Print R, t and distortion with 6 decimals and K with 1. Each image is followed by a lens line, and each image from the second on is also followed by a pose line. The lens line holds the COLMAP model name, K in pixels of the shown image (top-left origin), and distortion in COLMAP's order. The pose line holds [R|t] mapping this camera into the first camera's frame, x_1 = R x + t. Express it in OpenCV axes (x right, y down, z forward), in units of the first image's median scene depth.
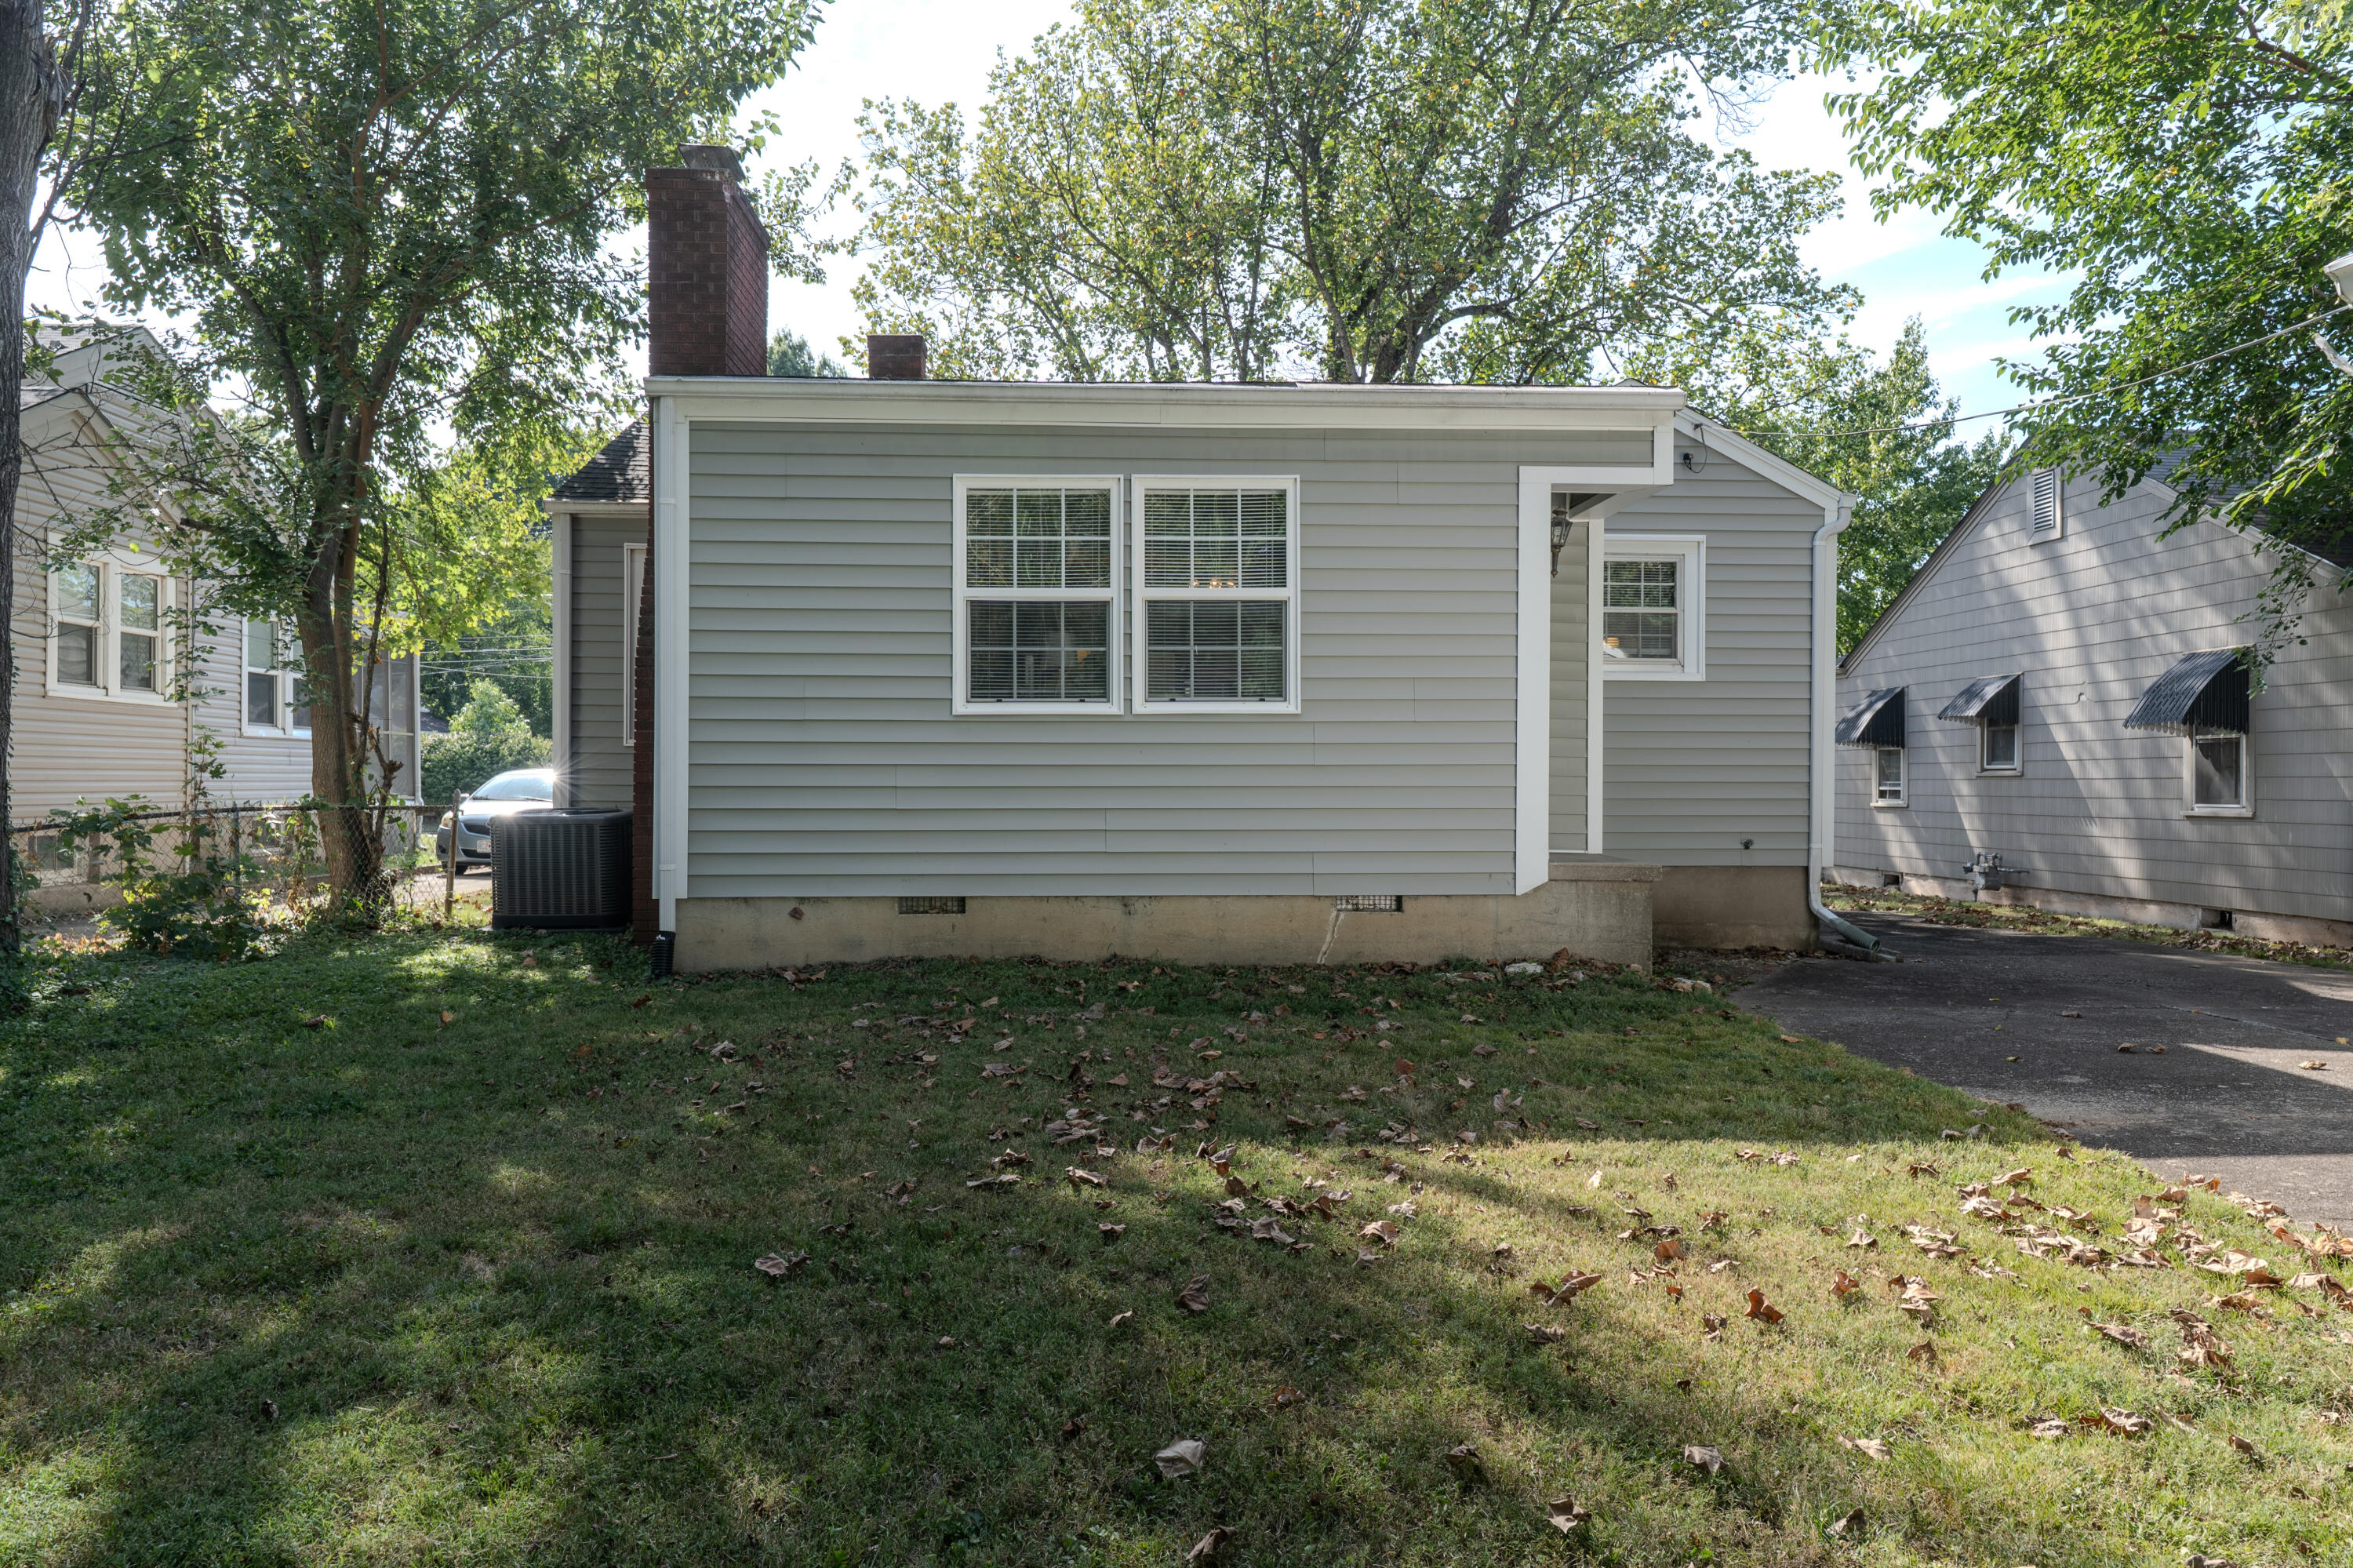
lens RADIAL K [[1548.7, 0, 1180.9], [0, 1548.7, 784.8], [0, 0, 1]] dist [0.001891, 0.000431]
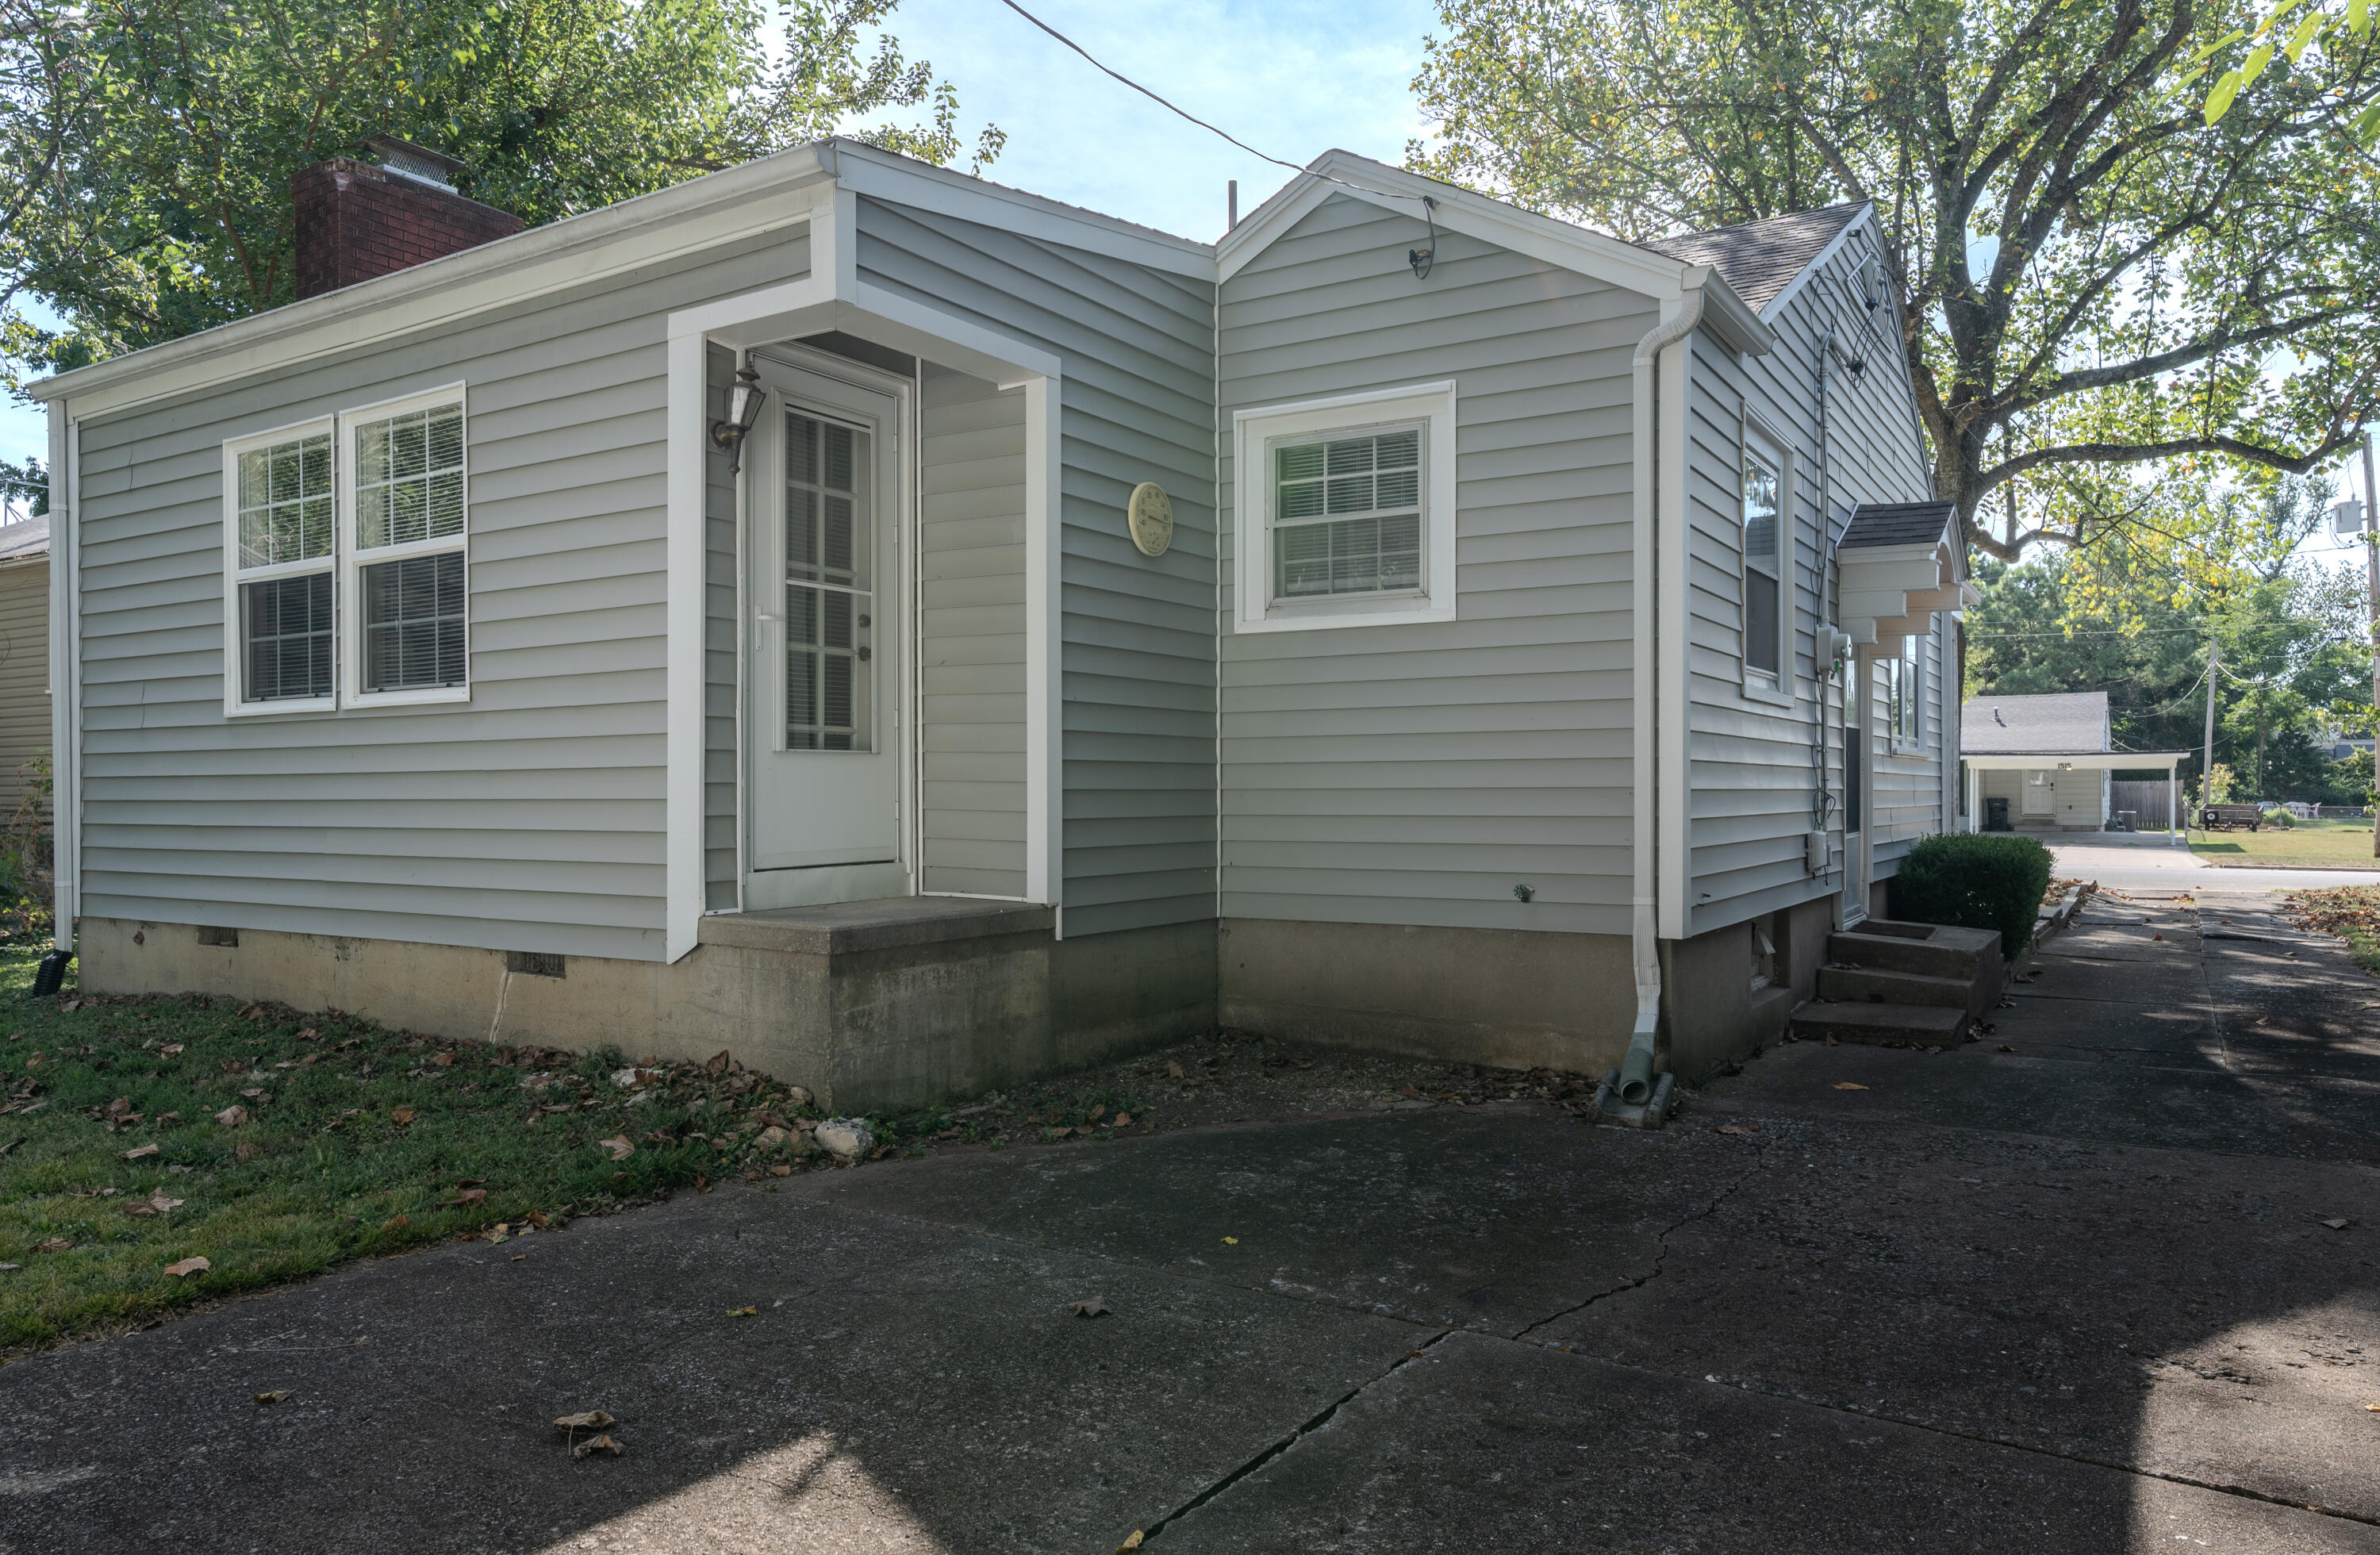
lens RADIAL K [[1535.8, 0, 1189.1], [0, 1535.8, 785.8], [0, 0, 1]] dist [0.037563, 0.001447]
pose [[0.818836, -0.004020, -0.574013, 0.784821], [0.004530, 0.999990, -0.000542, -0.004040], [0.574009, -0.002156, 0.818846, 0.588676]]
